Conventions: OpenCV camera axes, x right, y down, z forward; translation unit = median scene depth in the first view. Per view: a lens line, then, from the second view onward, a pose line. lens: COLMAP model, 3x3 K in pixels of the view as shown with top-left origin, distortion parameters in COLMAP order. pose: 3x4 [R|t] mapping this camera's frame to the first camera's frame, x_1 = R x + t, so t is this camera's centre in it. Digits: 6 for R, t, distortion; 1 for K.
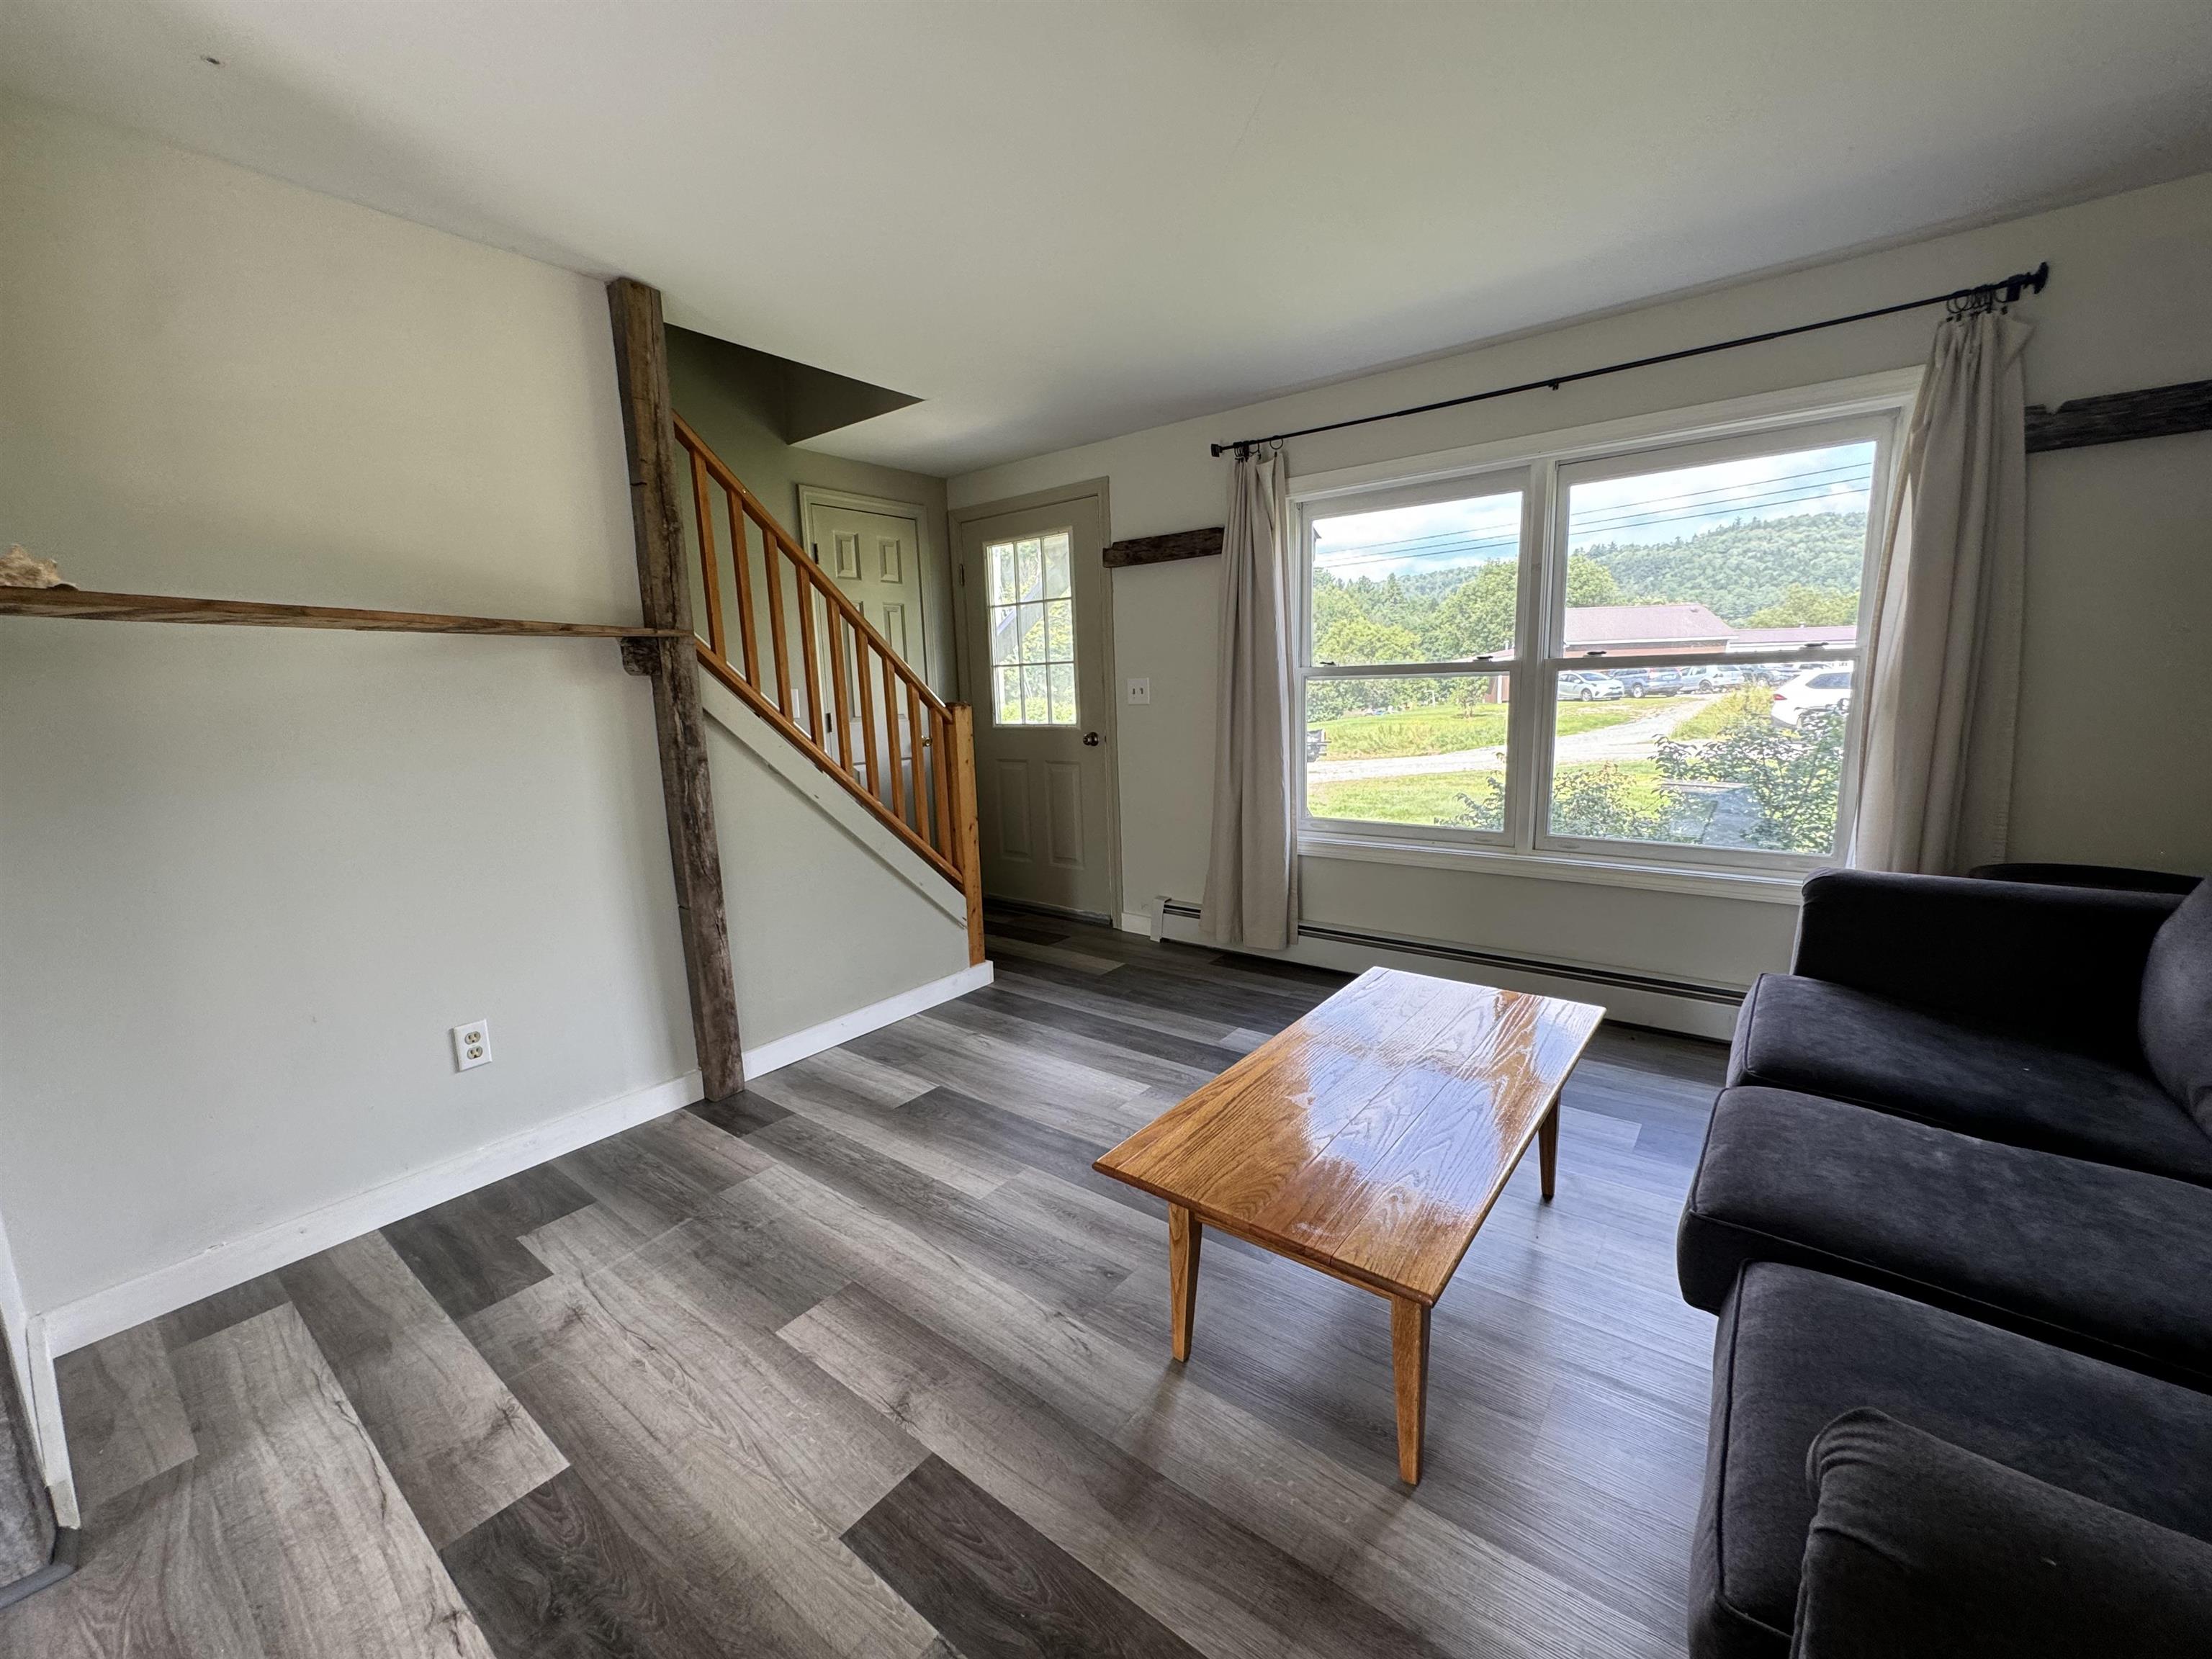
lens RADIAL K [[886.5, 0, 1108.9], [0, 886.5, 827.1], [0, 0, 1]] dist [-0.001083, 0.000154]
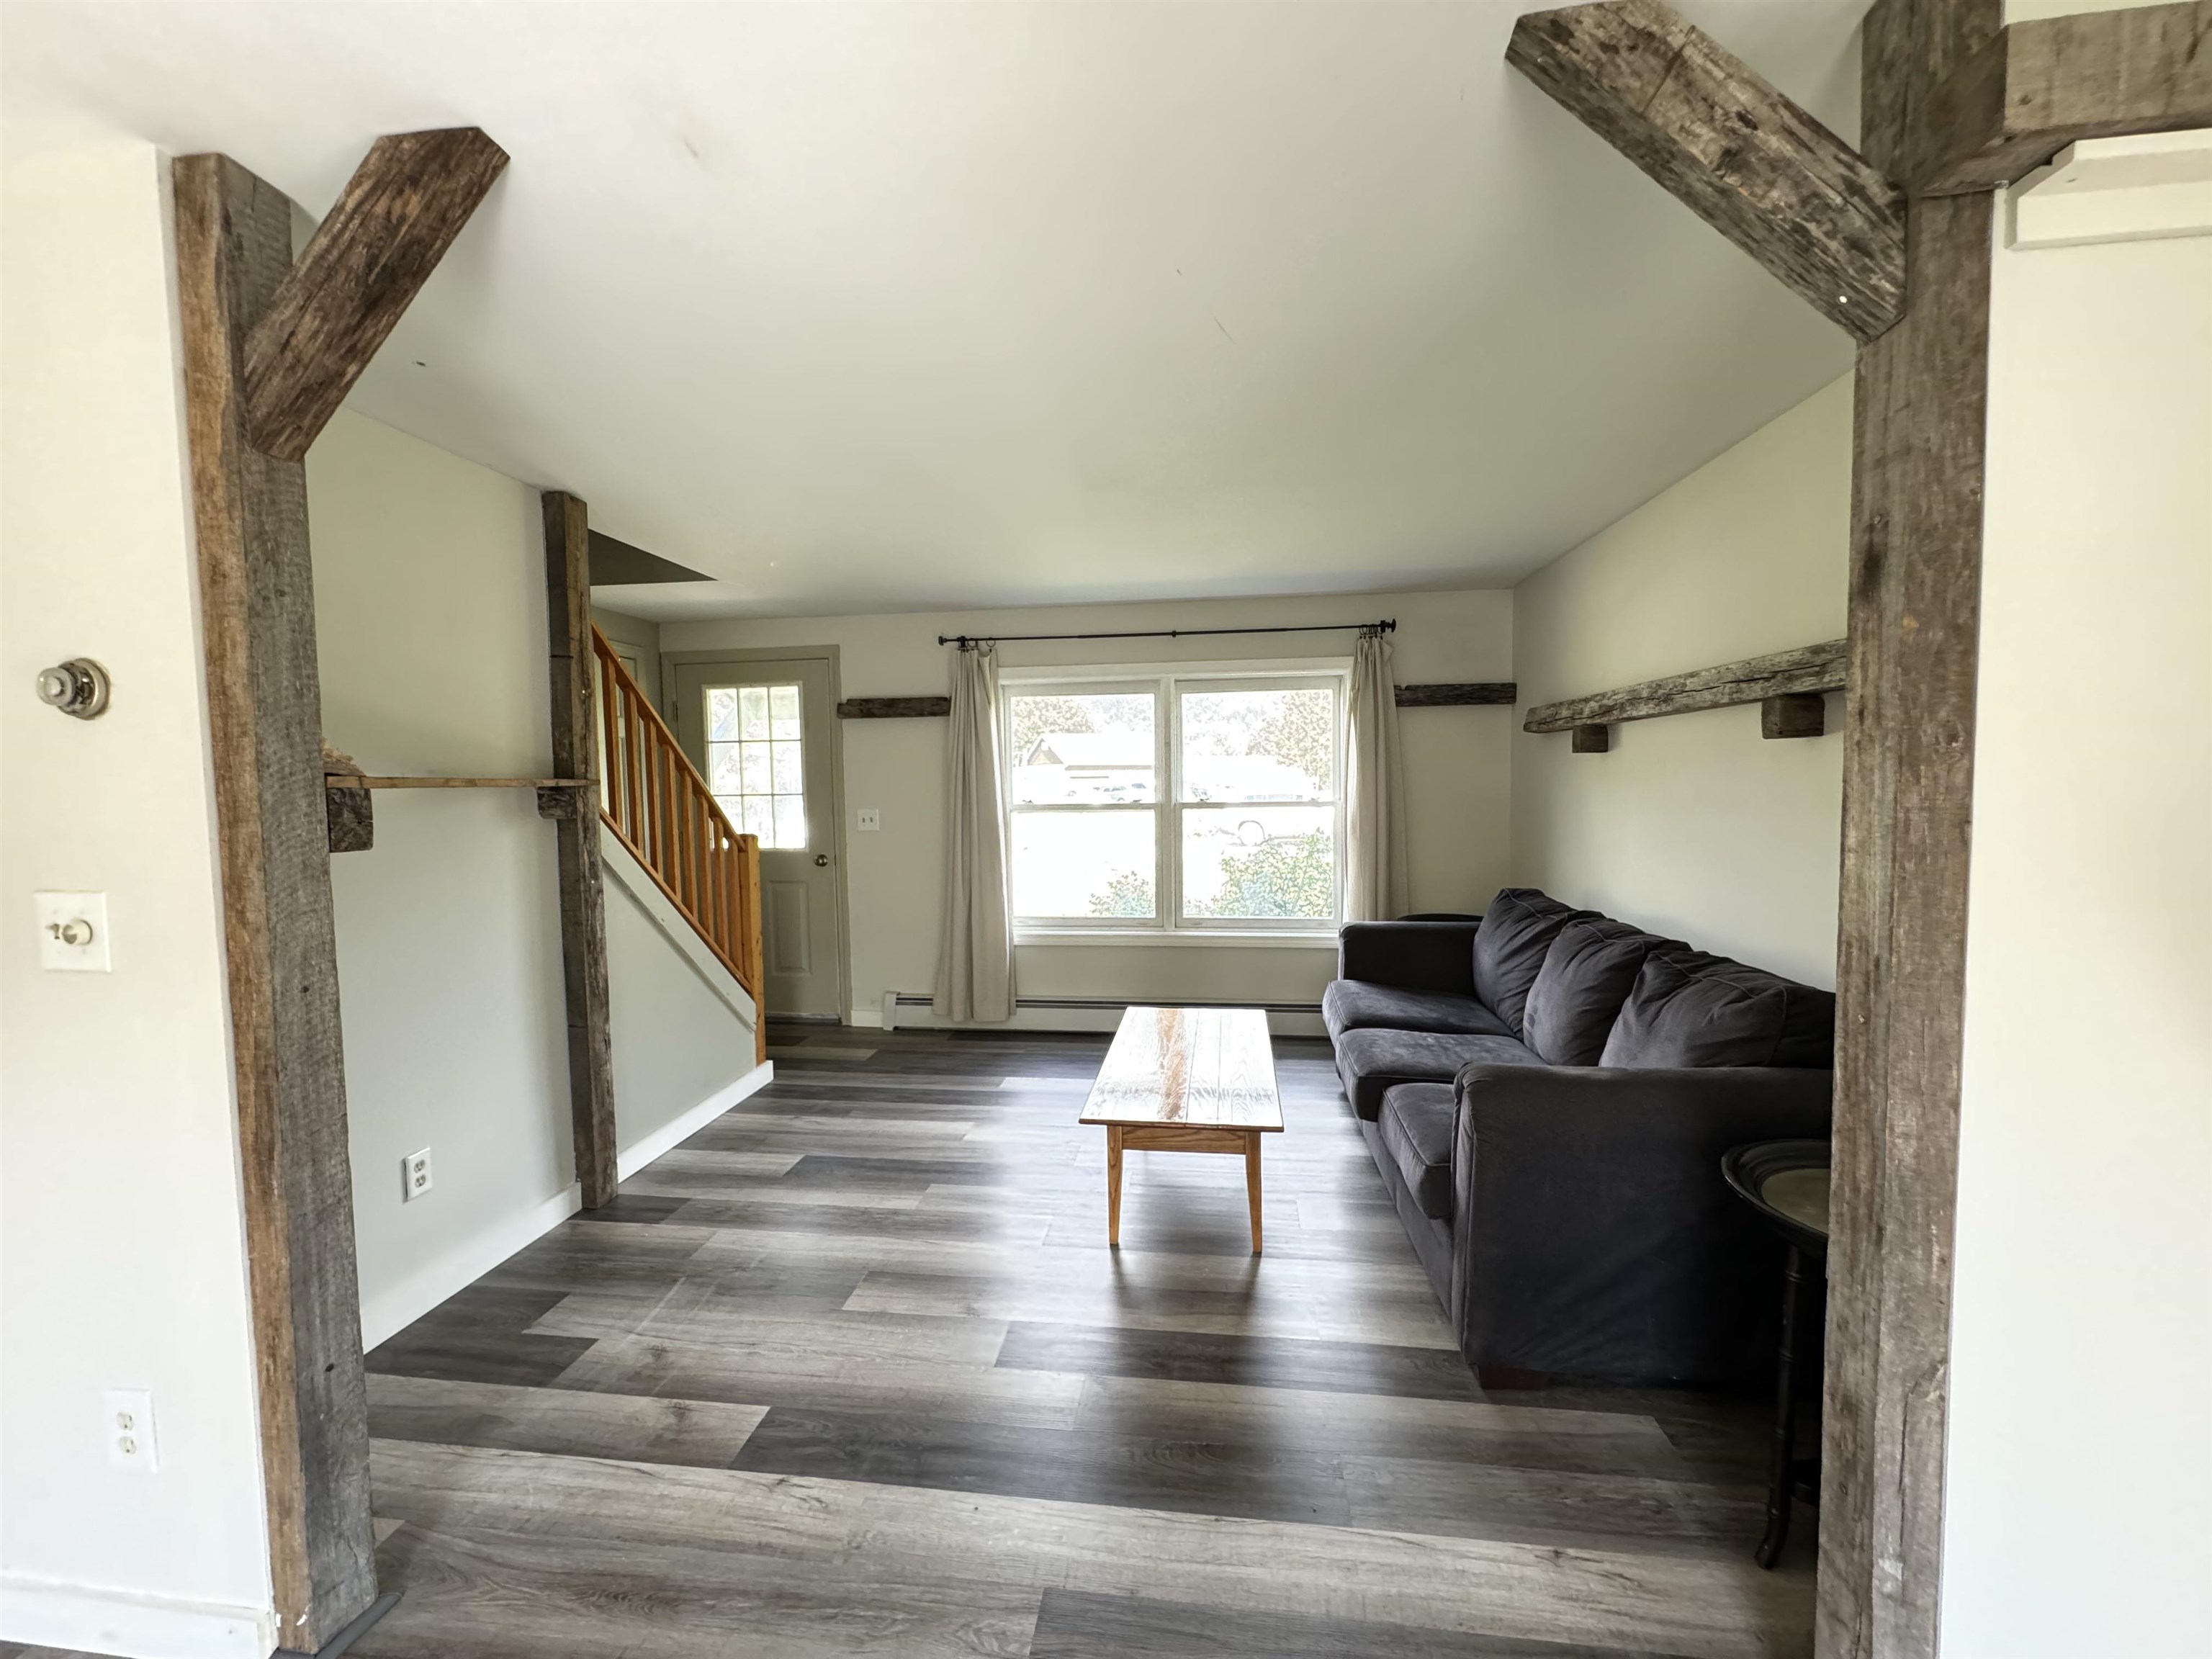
lens RADIAL K [[886.5, 0, 1109.2], [0, 886.5, 821.3], [0, 0, 1]] dist [-0.001083, 0.000154]
pose [[0.862098, -0.003923, 0.506727, -0.450612], [0.068774, 0.991624, -0.109329, 0.003664], [-0.502053, 0.129102, 0.855146, -0.295012]]
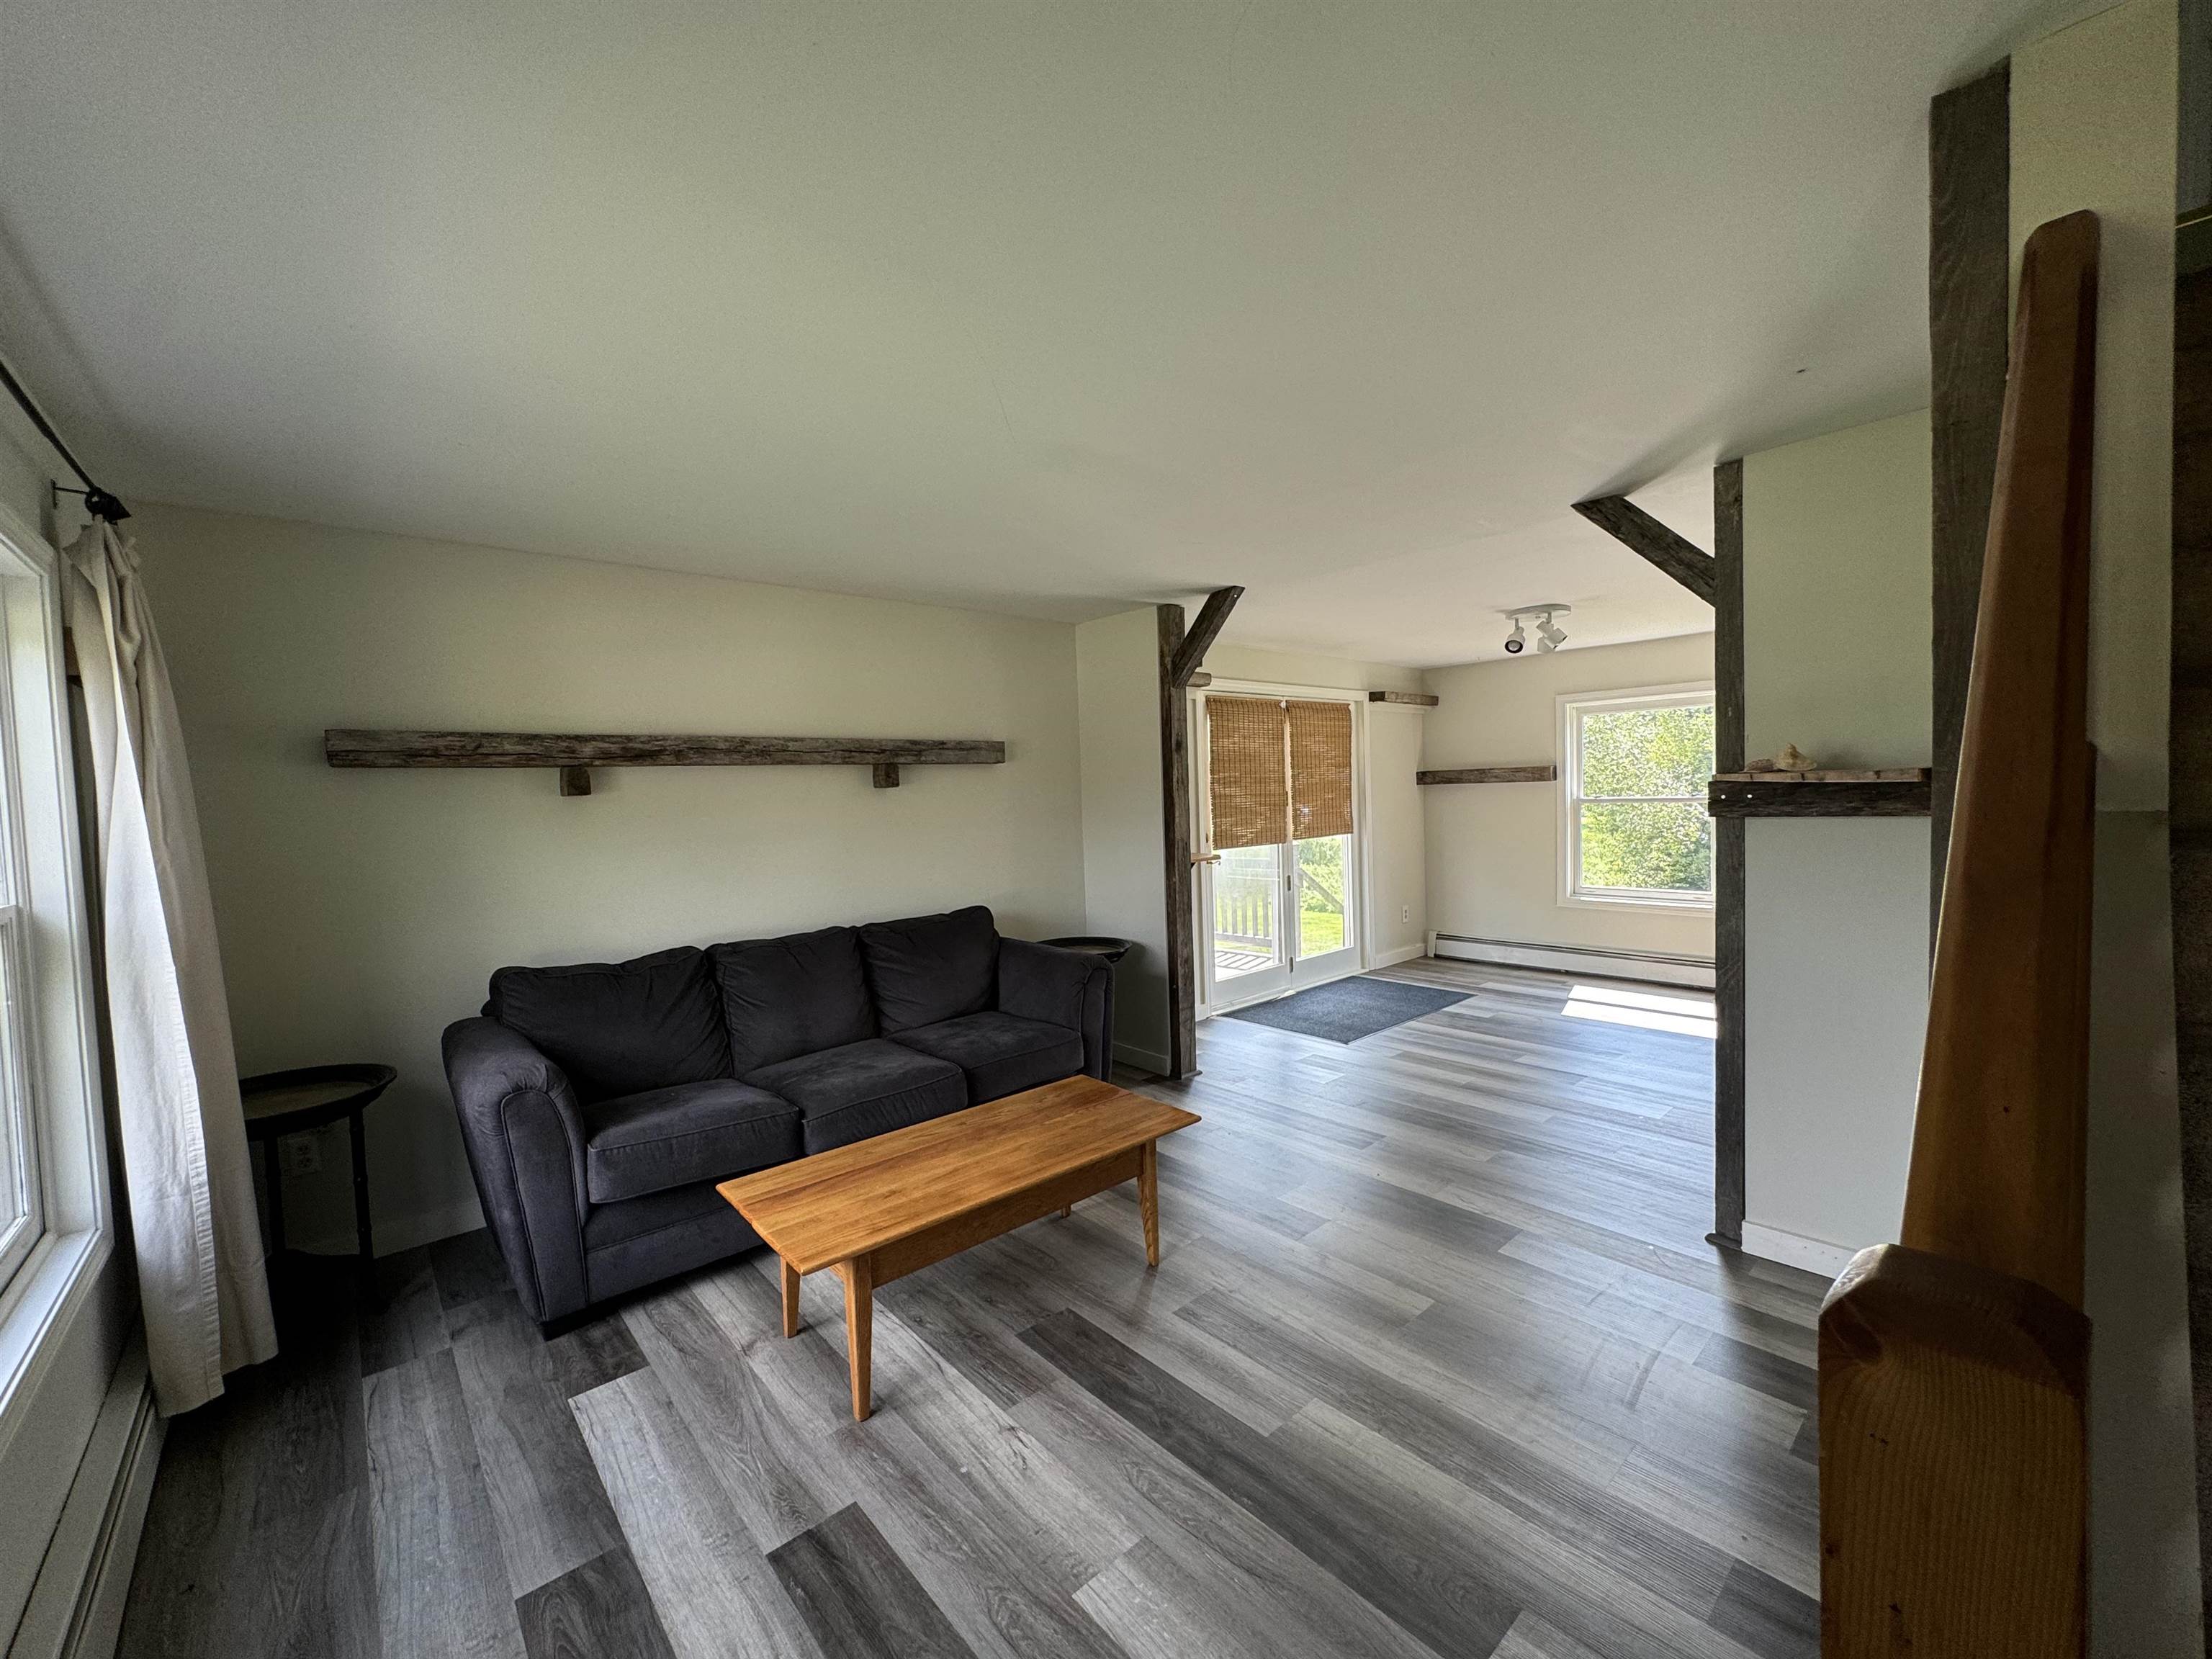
lens RADIAL K [[886.5, 0, 1112.1], [0, 886.5, 837.7], [0, 0, 1]] dist [-0.001083, 0.000154]
pose [[-0.981203, 0.058291, 0.183963, -0.112764], [0.095934, 0.974488, 0.202904, -0.300826], [-0.167442, 0.216738, -0.961763, 1.442906]]
